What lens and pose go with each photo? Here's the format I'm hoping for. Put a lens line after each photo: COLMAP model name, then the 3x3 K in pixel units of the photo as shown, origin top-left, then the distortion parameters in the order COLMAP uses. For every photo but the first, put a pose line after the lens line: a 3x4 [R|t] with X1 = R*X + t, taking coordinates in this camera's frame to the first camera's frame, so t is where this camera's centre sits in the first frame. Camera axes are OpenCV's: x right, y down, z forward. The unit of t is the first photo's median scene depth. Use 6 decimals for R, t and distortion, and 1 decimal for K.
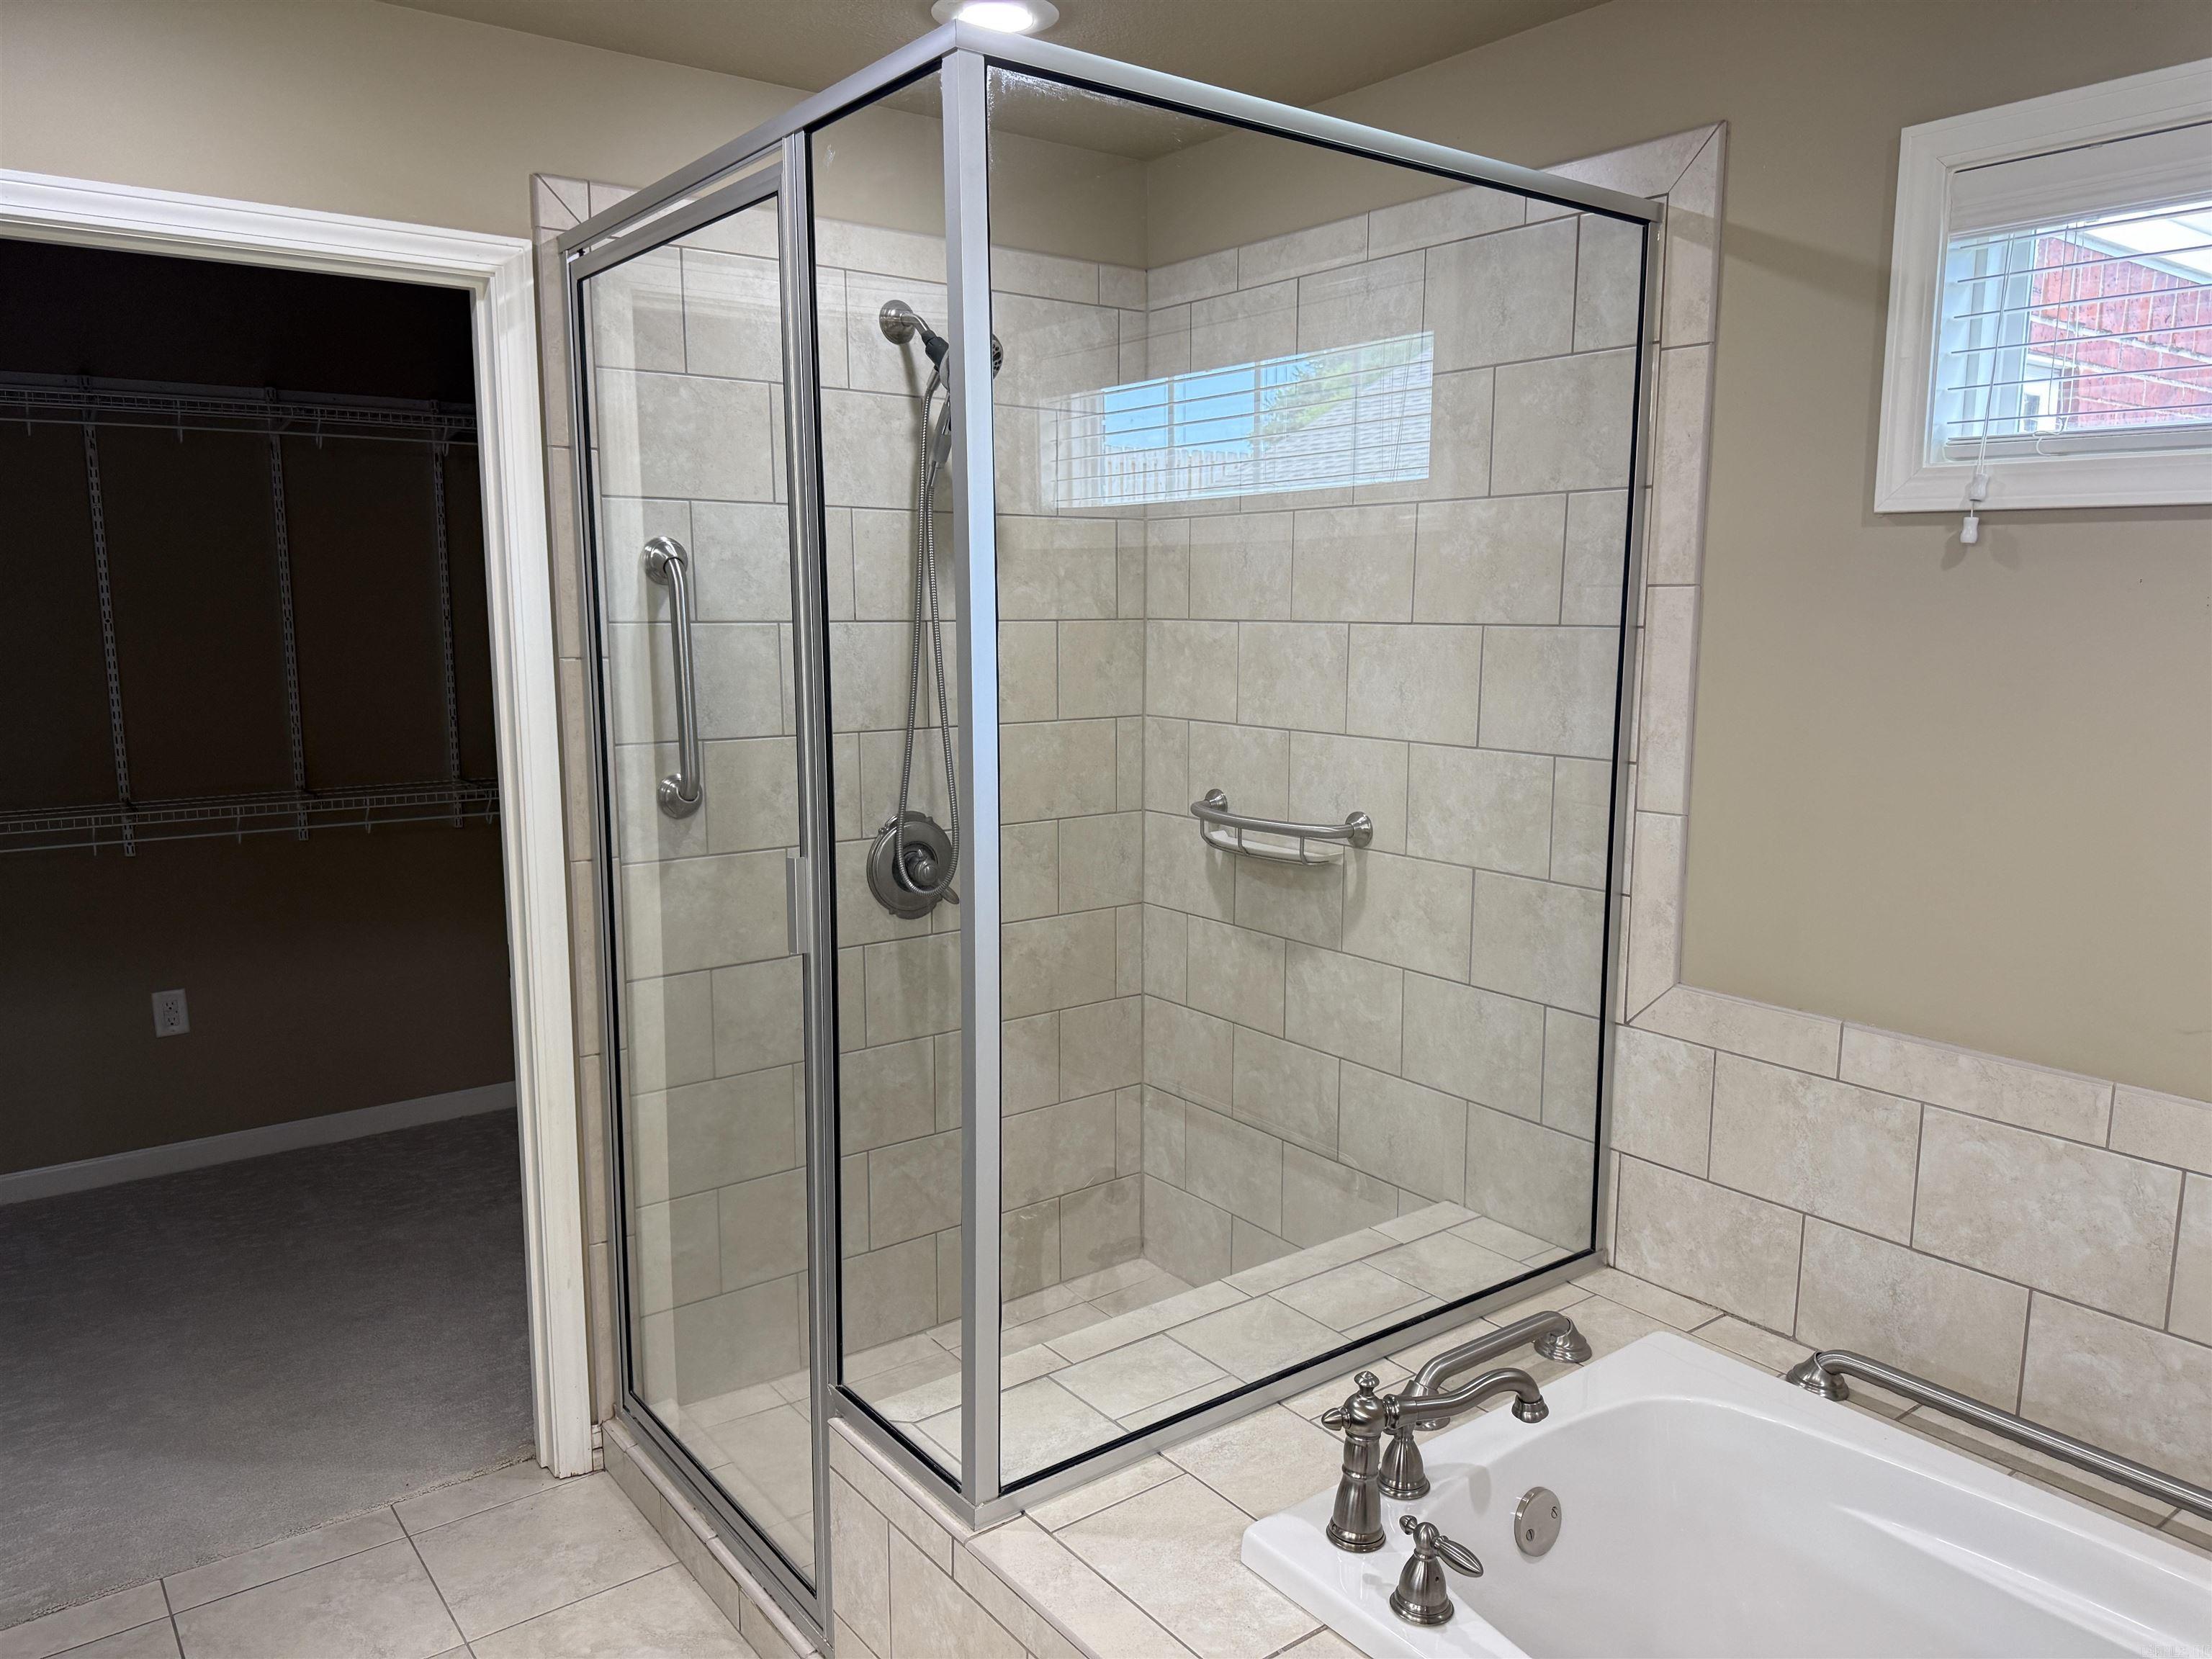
lens RADIAL K [[1584.3, 0, 1101.3], [0, 1584.3, 835.1], [0, 0, 1]] dist [0.056487, -0.083673]
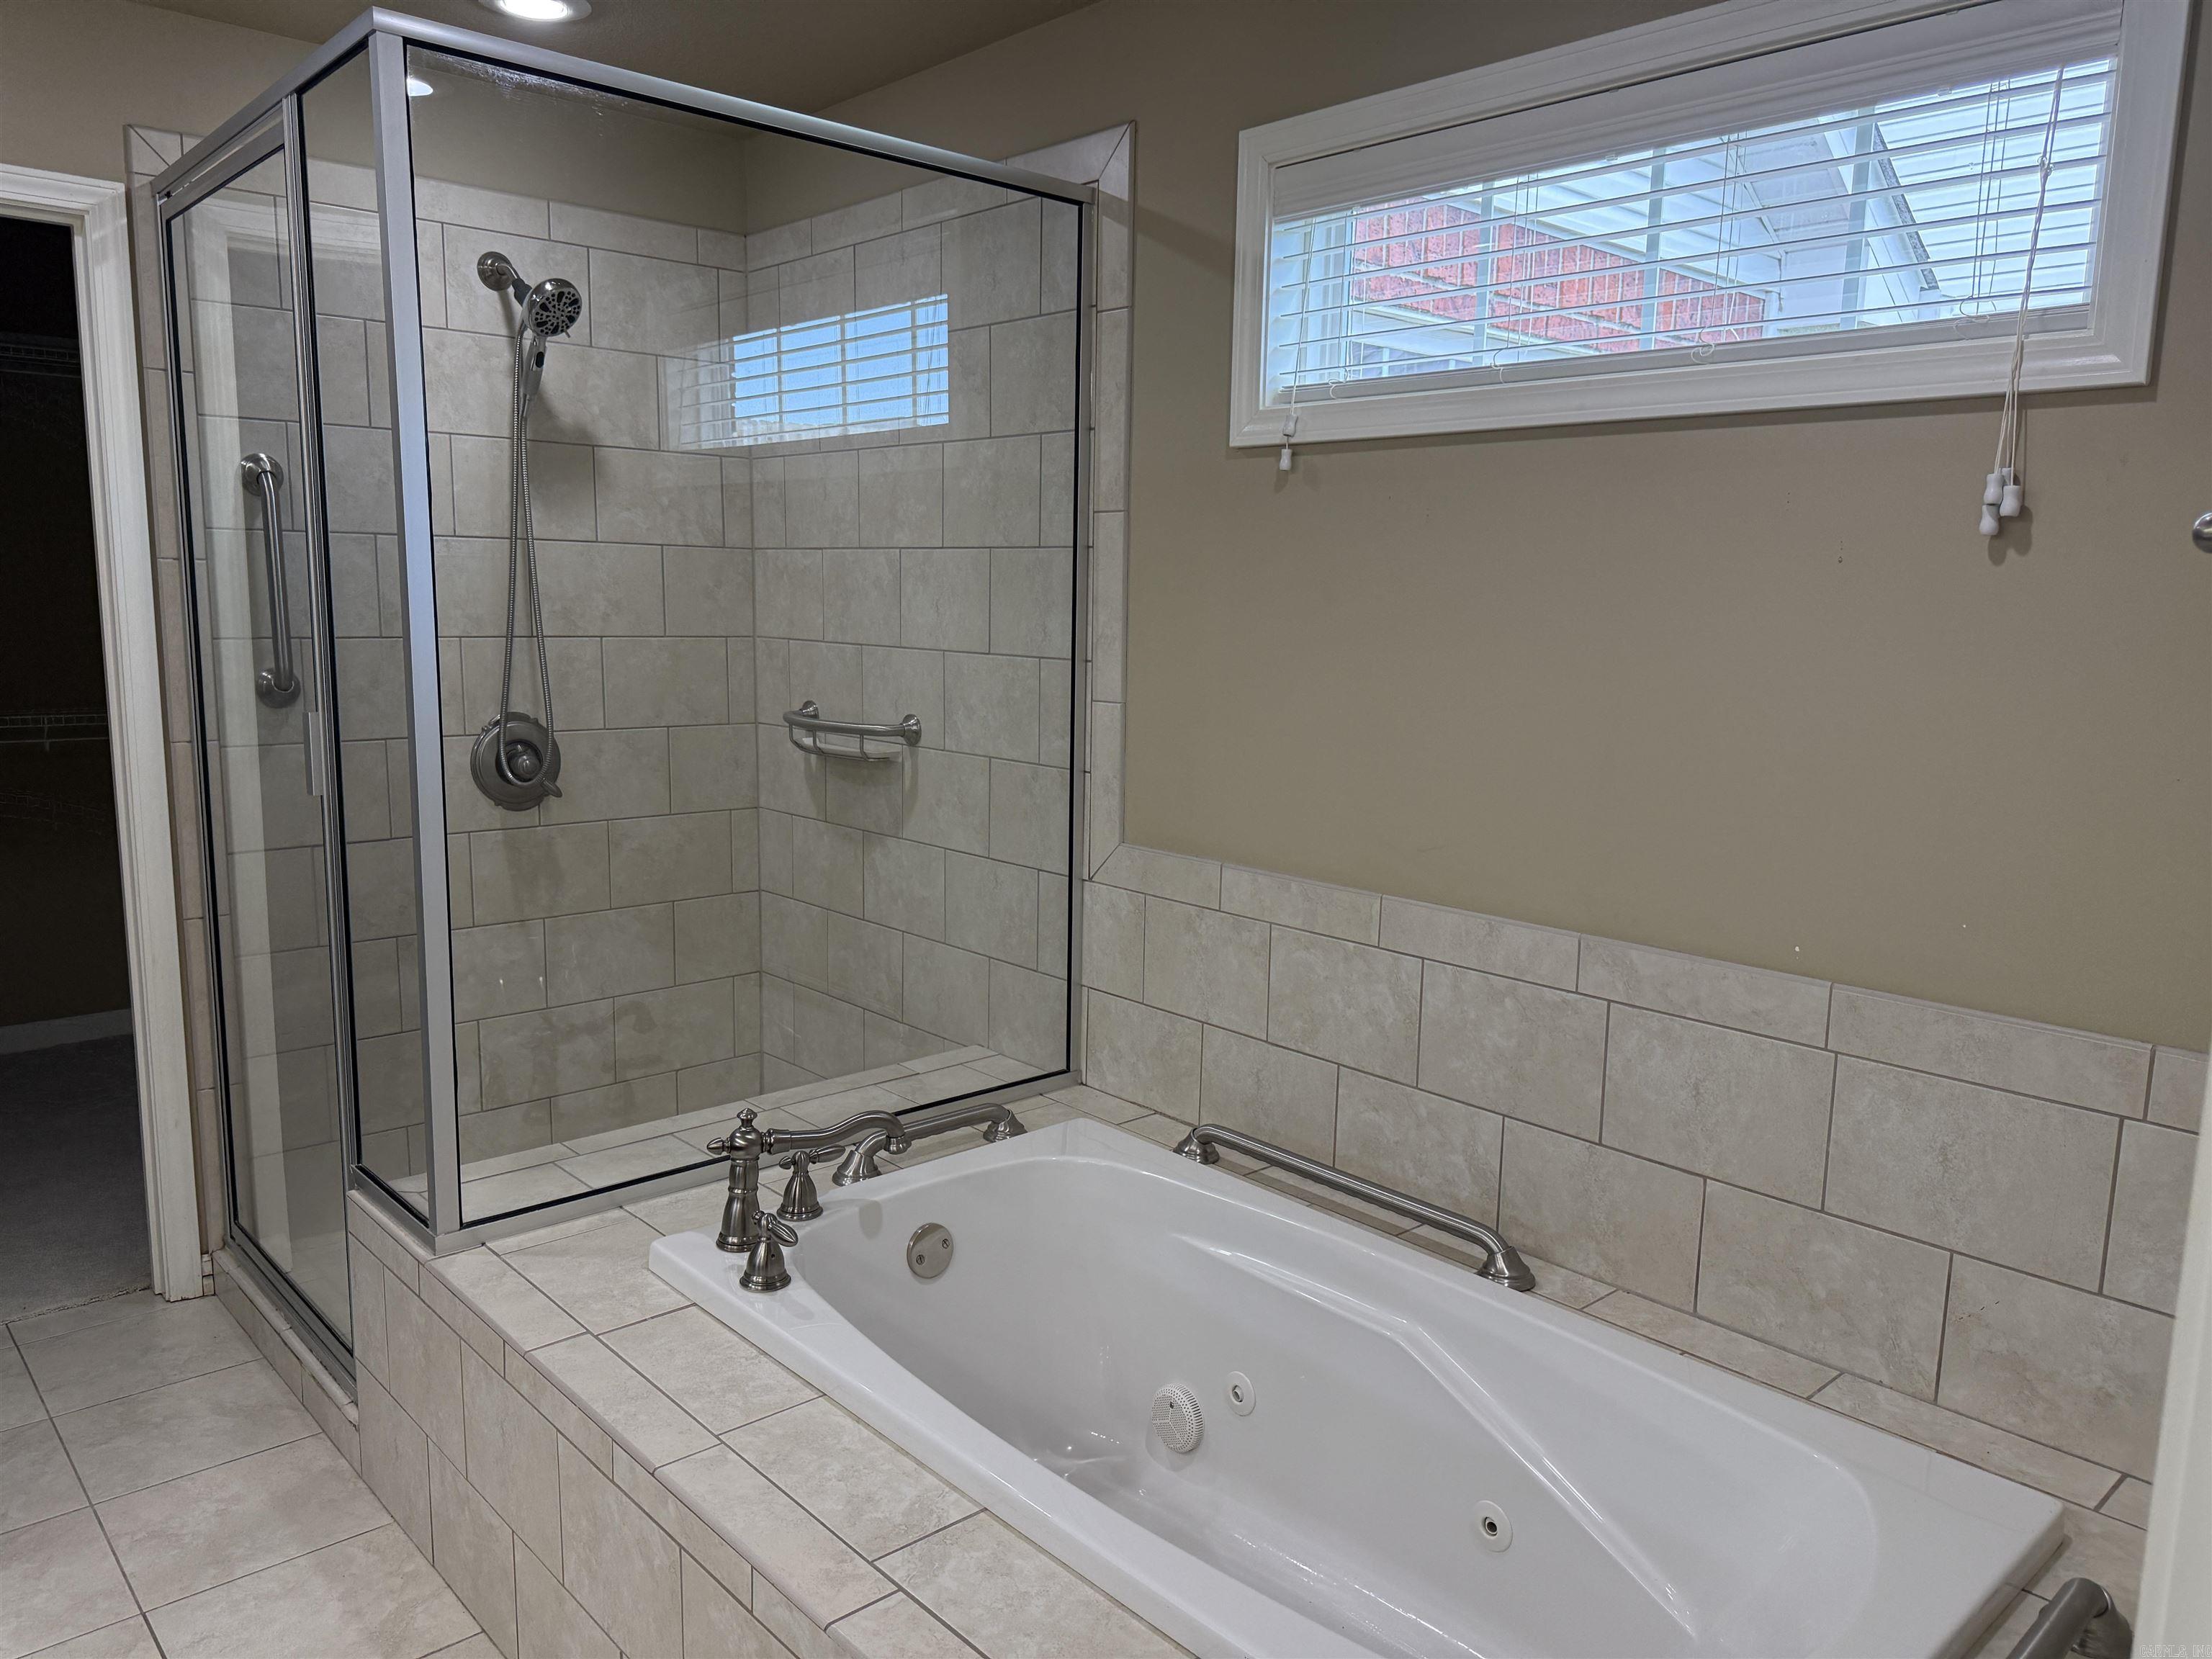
lens RADIAL K [[1584.3, 0, 1101.3], [0, 1584.3, 835.1], [0, 0, 1]] dist [0.056487, -0.083673]
pose [[0.995556, 0.003497, 0.094103, 0.237918], [-0.003925, 0.999983, 0.004371, 0.084078], [-0.094086, -0.004721, 0.995553, -0.196541]]
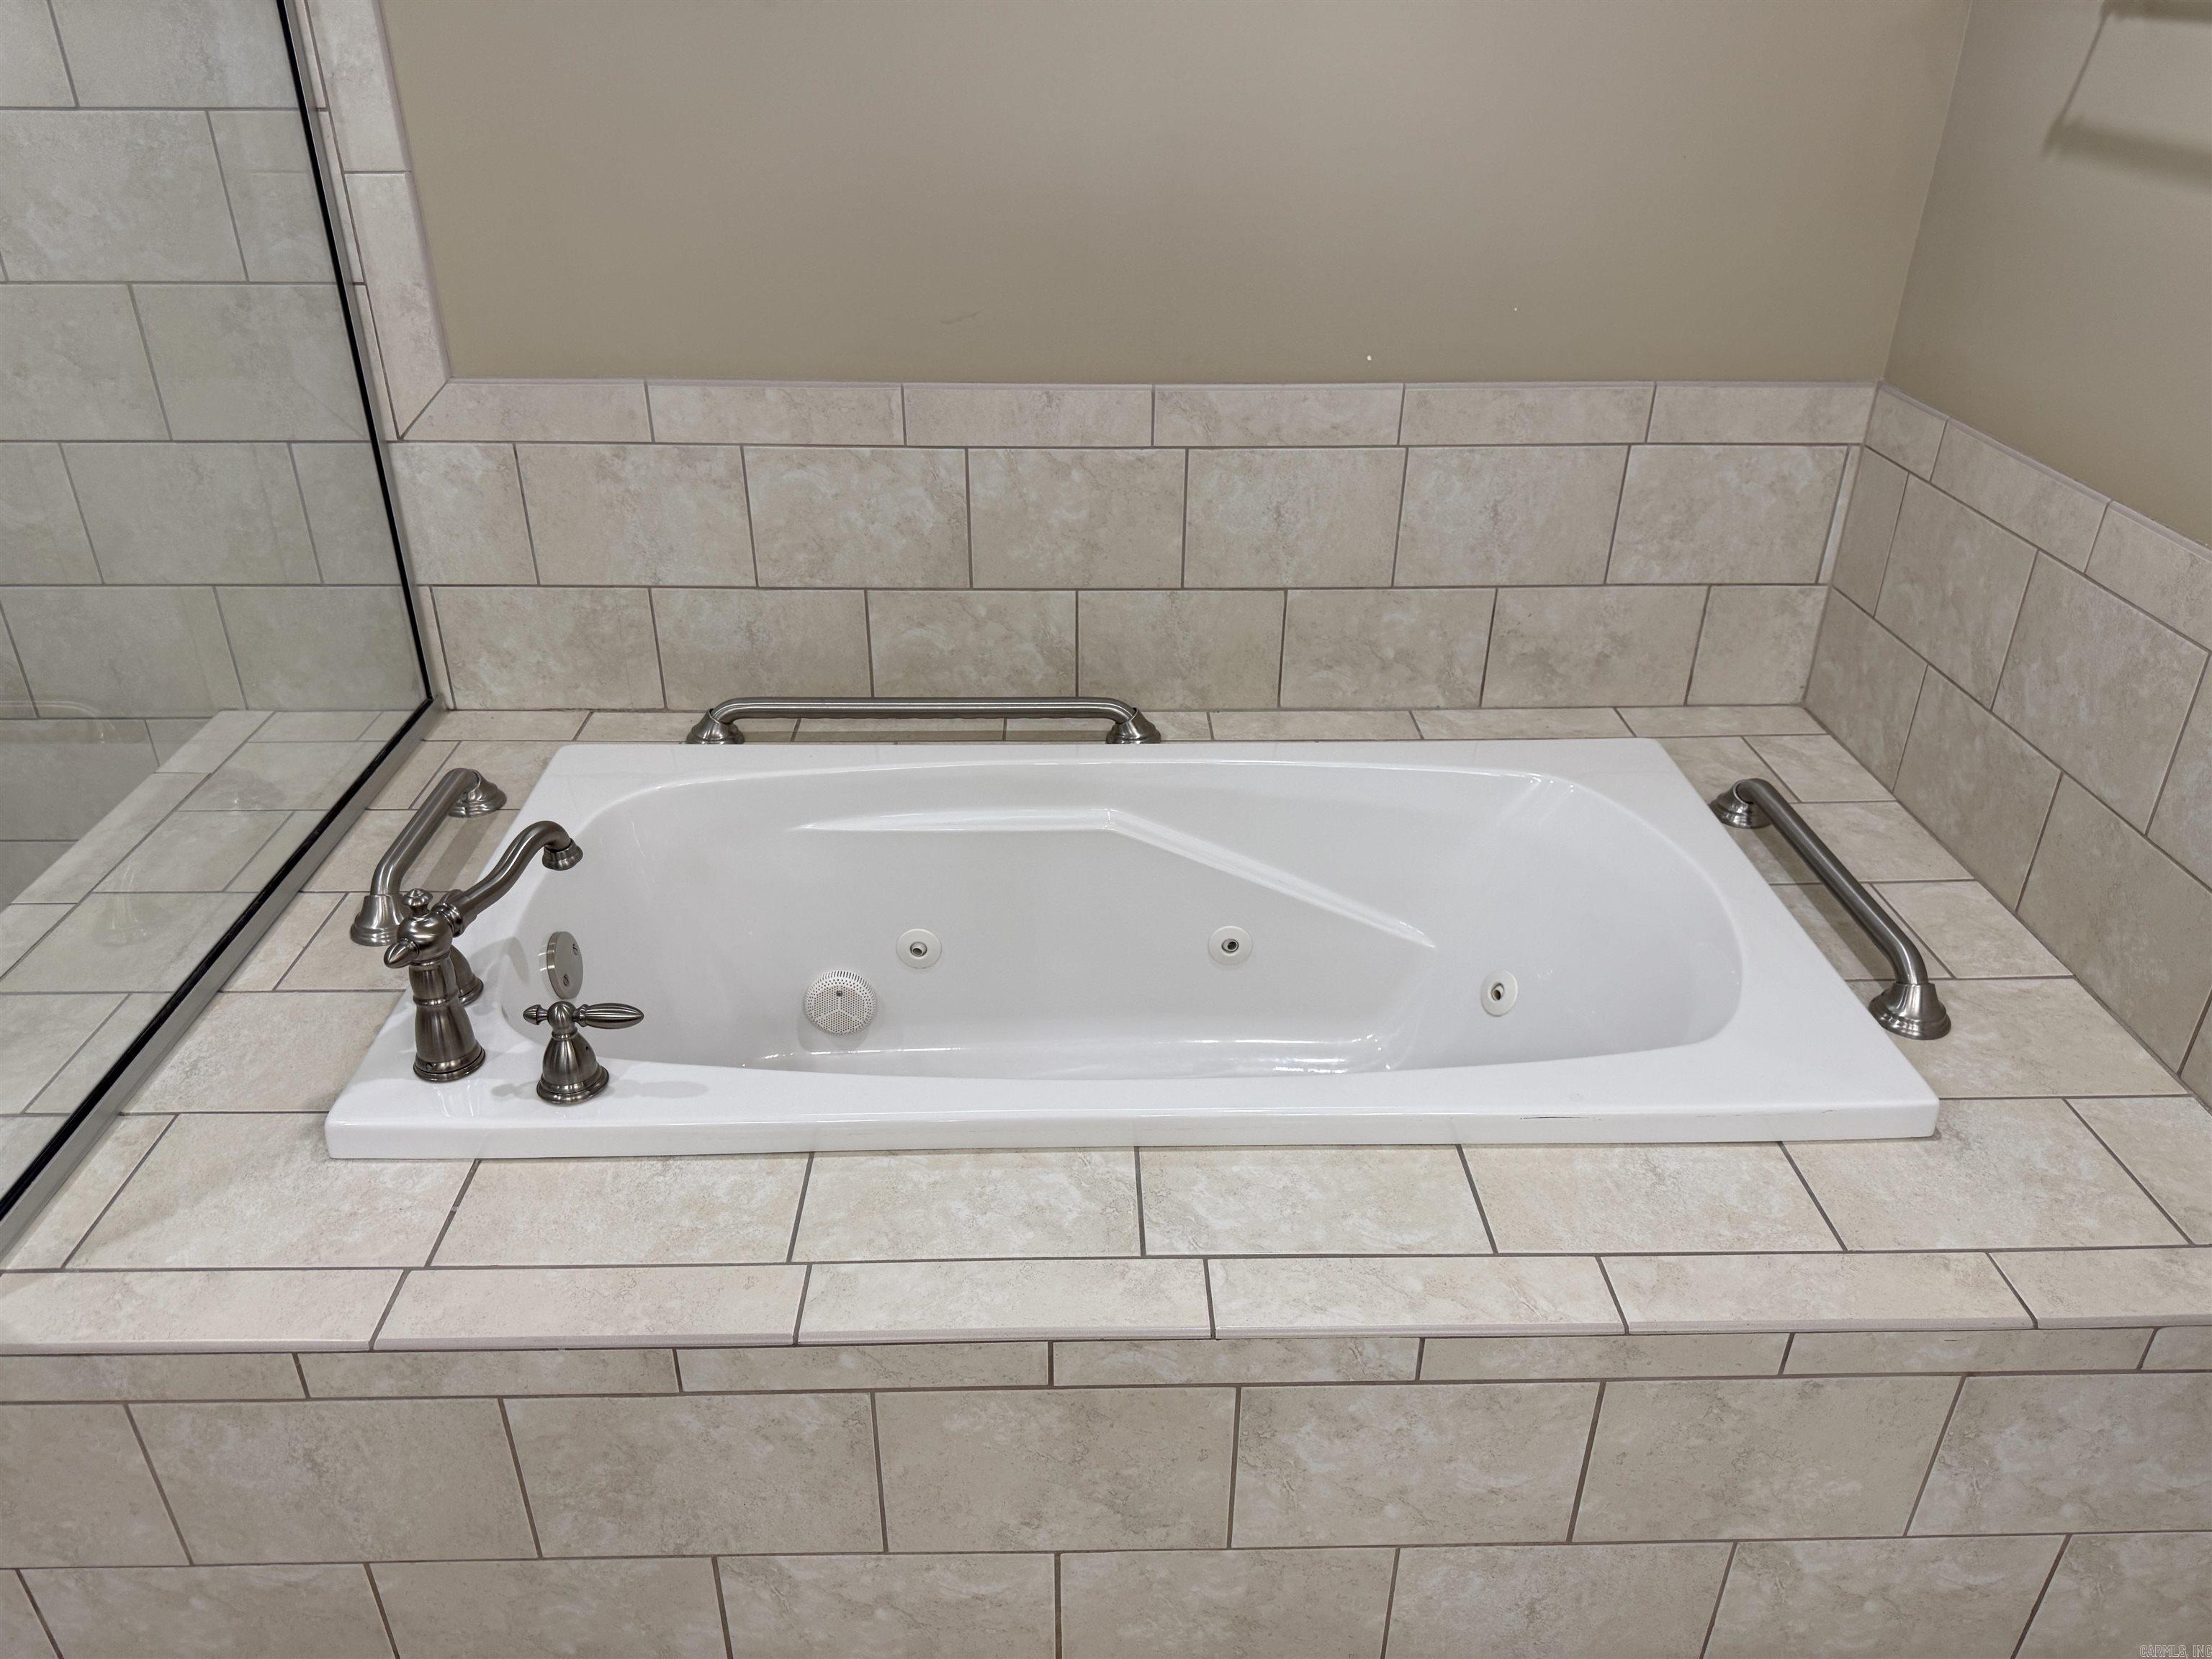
lens RADIAL K [[1545.2, 0, 1101.1], [0, 1545.2, 835.4], [0, 0, 1]] dist [0.136555, -0.237957]
pose [[0.578229, -0.394596, 0.714104, -0.153794], [0.118781, 0.906652, 0.404813, 0.013240], [-0.807182, -0.149252, 0.571123, 0.178308]]
